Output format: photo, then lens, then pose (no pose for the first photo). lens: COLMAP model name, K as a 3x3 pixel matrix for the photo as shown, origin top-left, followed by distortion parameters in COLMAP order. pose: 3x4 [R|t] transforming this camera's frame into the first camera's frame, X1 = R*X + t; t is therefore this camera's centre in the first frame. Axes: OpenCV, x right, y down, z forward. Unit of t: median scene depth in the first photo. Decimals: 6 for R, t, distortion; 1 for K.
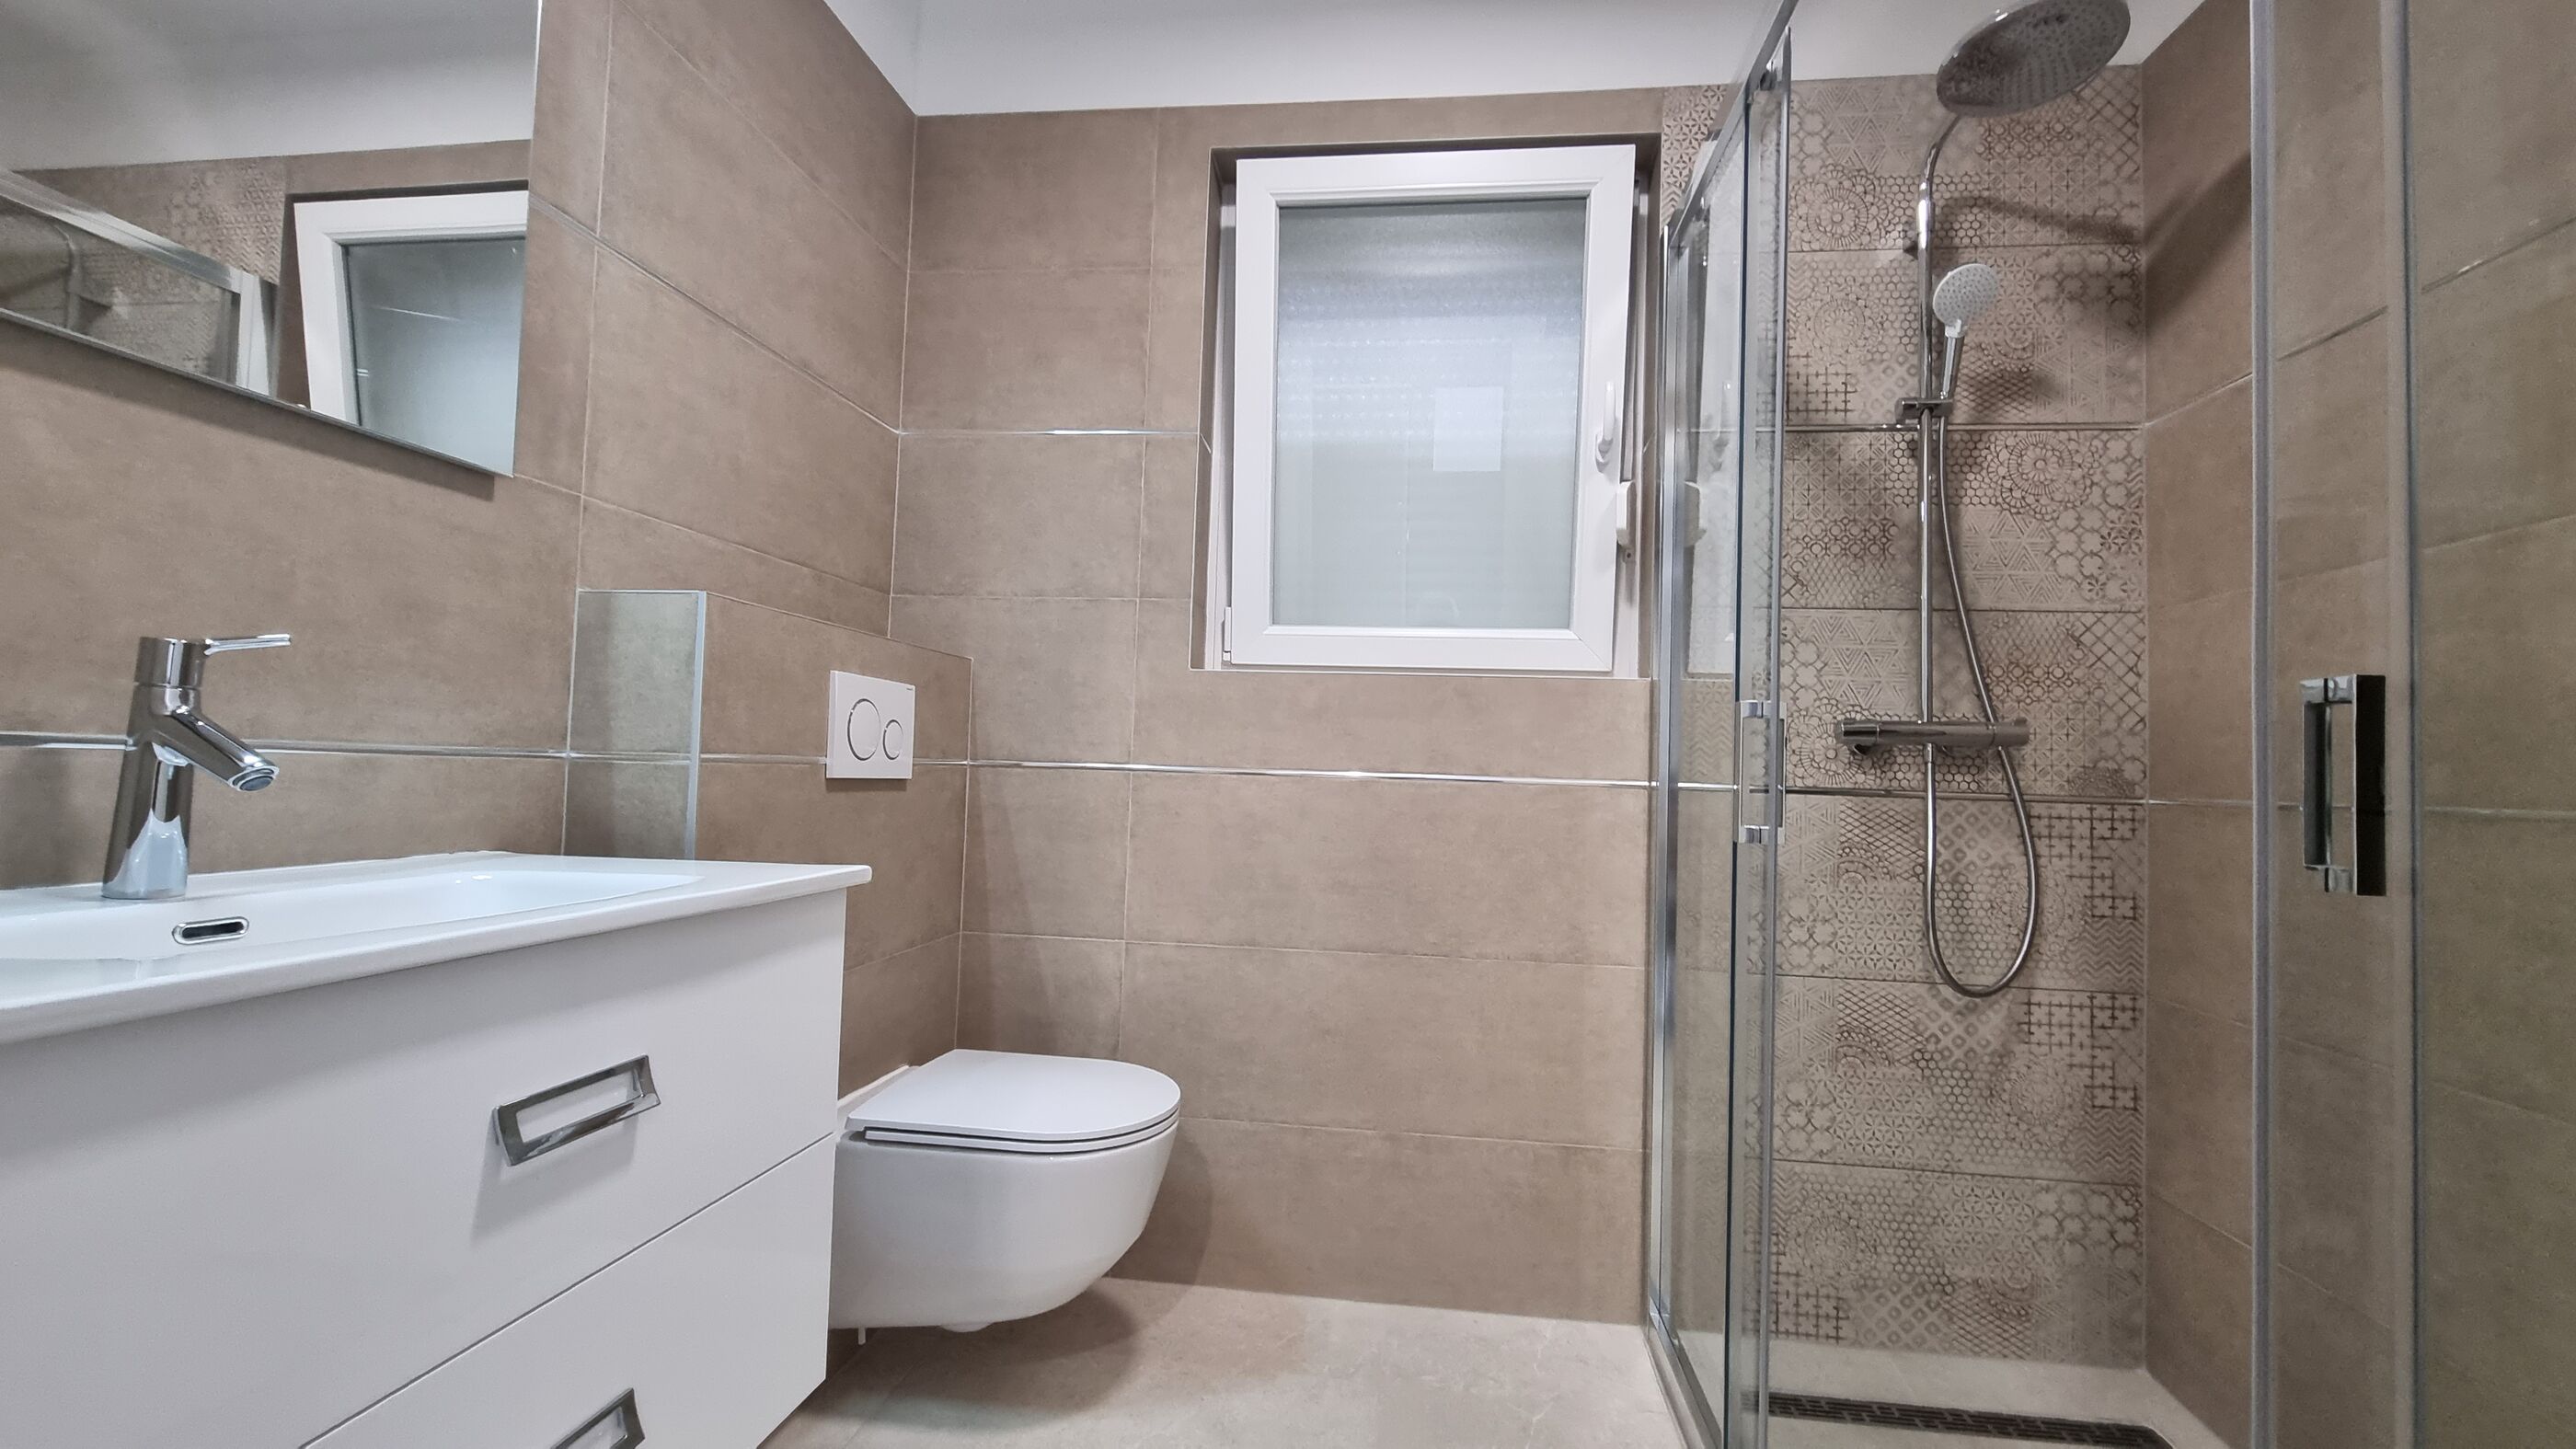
lens RADIAL K [[1058.9, 0, 1309.9], [0, 1058.9, 731.8], [0, 0, 1]] dist [0.003010, -0.002977]
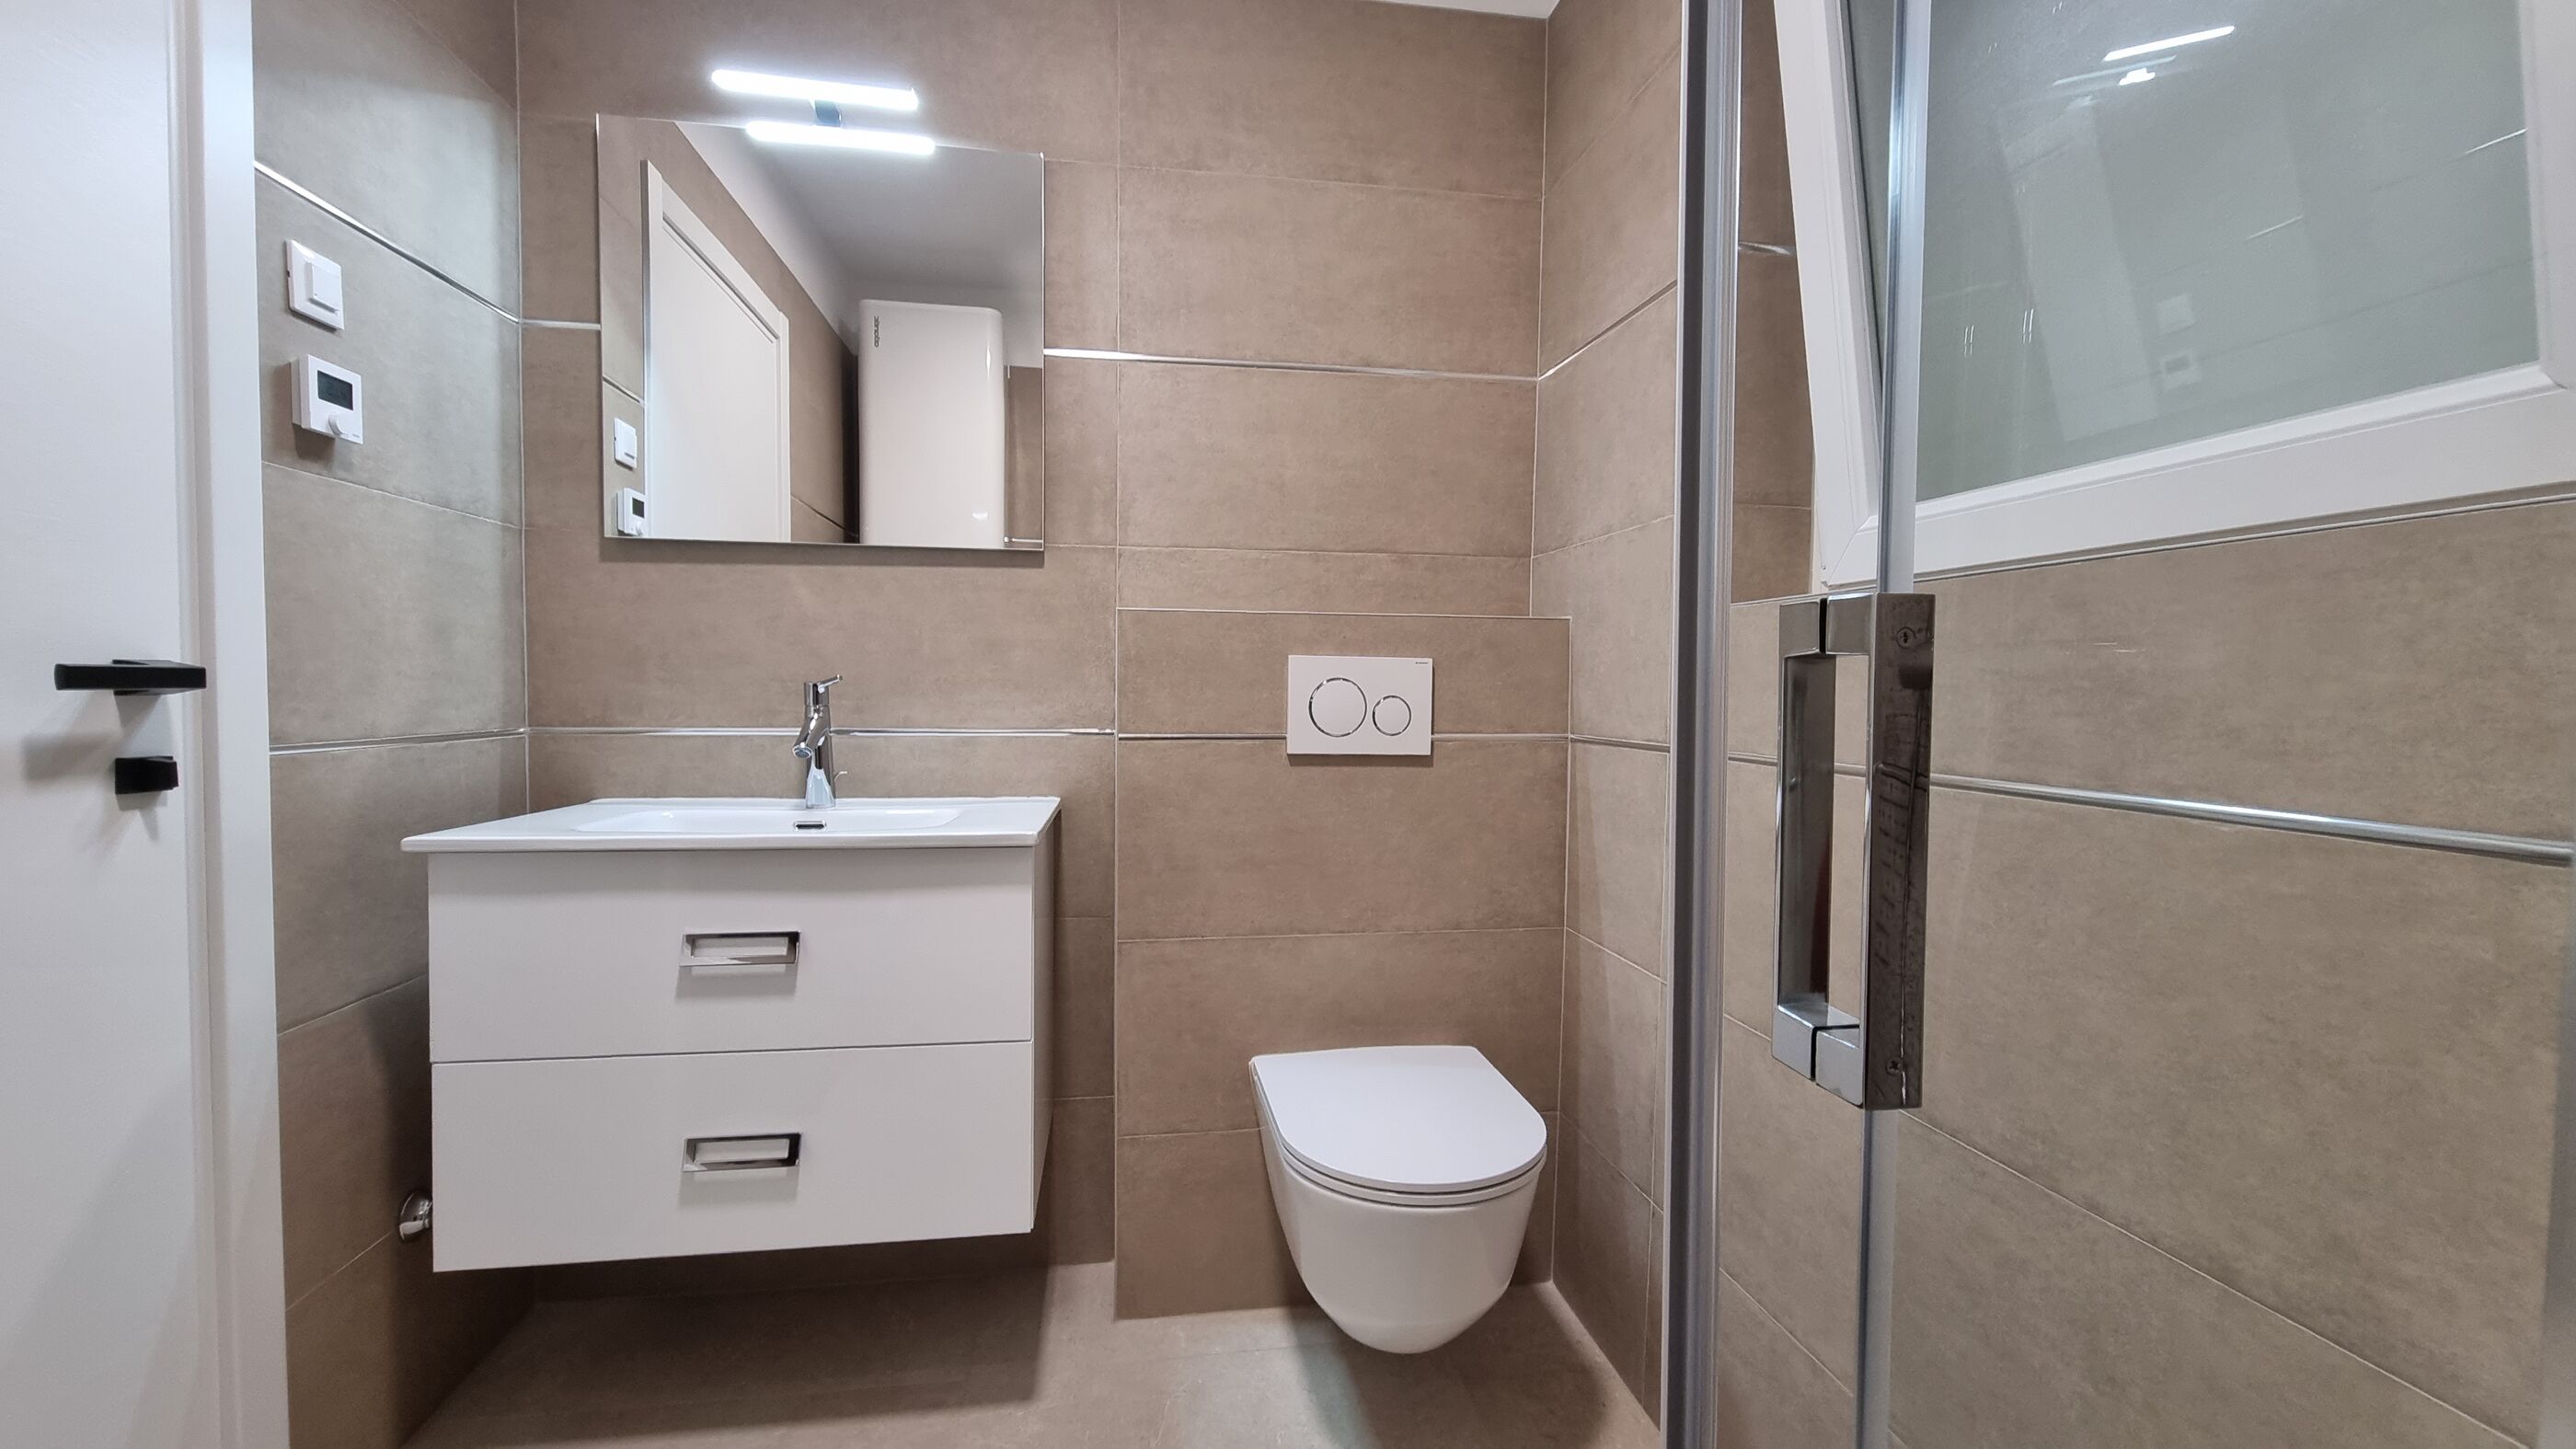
lens RADIAL K [[1058.9, 0, 1290.4], [0, 1058.9, 731.1], [0, 0, 1]] dist [0.003010, -0.002977]
pose [[0.267248, 0.010802, -0.963567, 0.530049], [0.033356, 0.999234, 0.020453, -0.001881], [0.963050, -0.037607, 0.266683, 0.624522]]
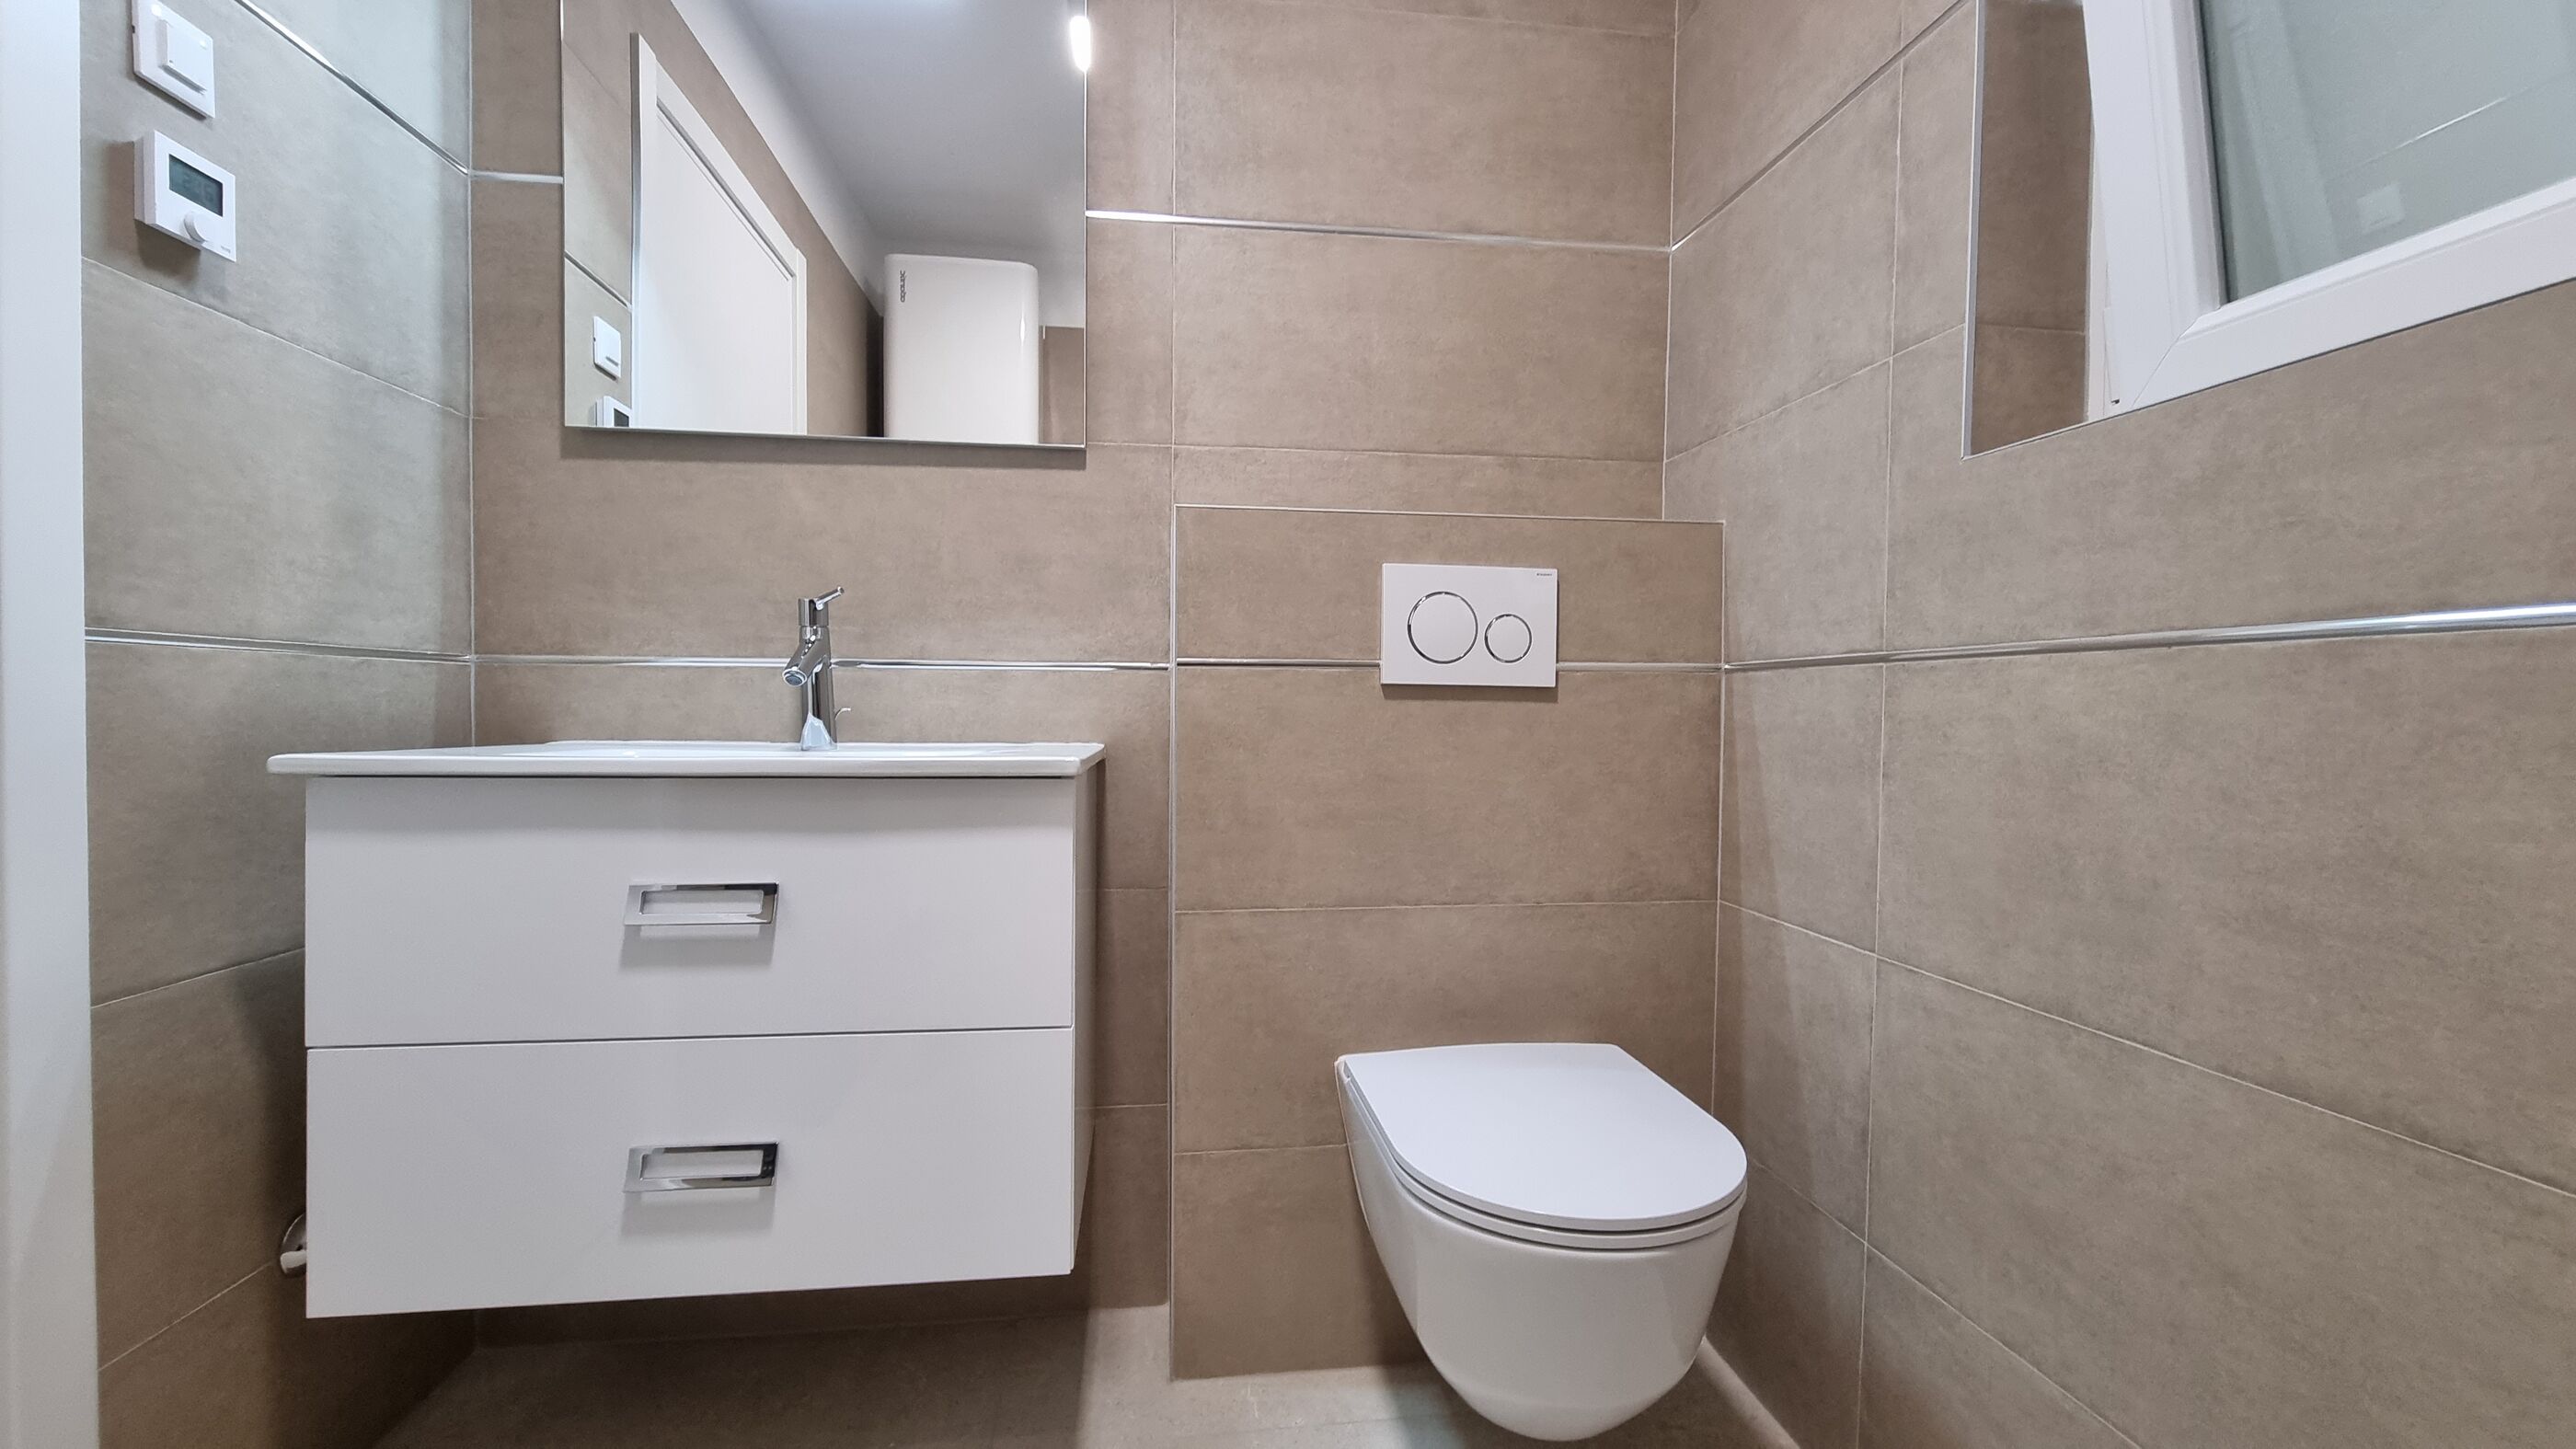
lens RADIAL K [[1058.9, 0, 1292.4], [0, 1058.9, 730.6], [0, 0, 1]] dist [0.003010, -0.002977]
pose [[0.240947, -0.008309, -0.970503, 0.350772], [0.035819, 0.999358, 0.000336, 0.070375], [0.969877, -0.034843, 0.241090, 0.622095]]
